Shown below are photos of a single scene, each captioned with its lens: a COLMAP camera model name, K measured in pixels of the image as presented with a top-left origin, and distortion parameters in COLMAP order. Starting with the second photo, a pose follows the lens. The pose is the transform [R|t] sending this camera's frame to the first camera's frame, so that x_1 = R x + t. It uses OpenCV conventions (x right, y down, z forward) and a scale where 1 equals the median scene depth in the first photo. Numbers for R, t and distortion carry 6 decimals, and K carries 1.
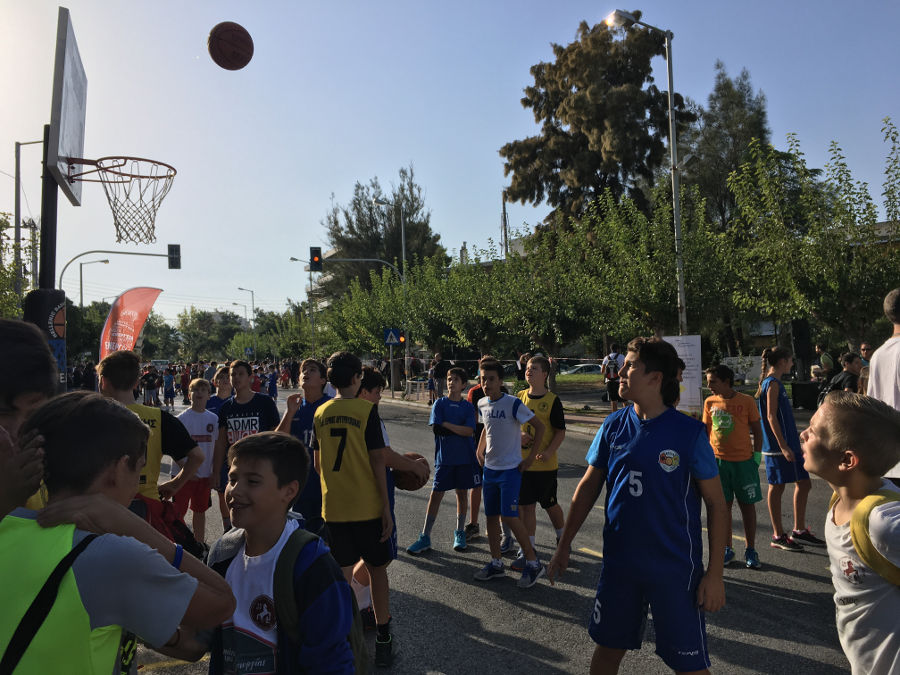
lens RADIAL K [[759.1, 0, 450.0], [0, 759.1, 337.5], [0, 0, 1]] dist [0.126046, -0.165647]
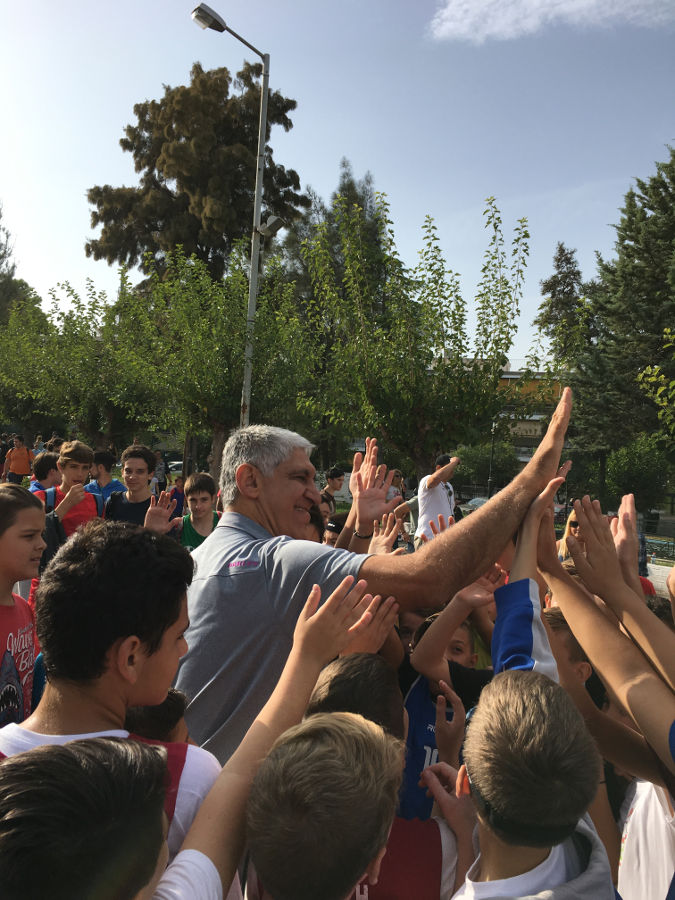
lens RADIAL K [[759.1, 0, 337.5], [0, 759.1, 450.0], [0, 0, 1]] dist [0.126046, -0.165647]
pose [[0.936107, 0.106273, 0.335275, 0.068865], [-0.113637, 0.993520, 0.002361, -0.003674], [-0.332851, -0.040309, 0.942117, 0.116140]]
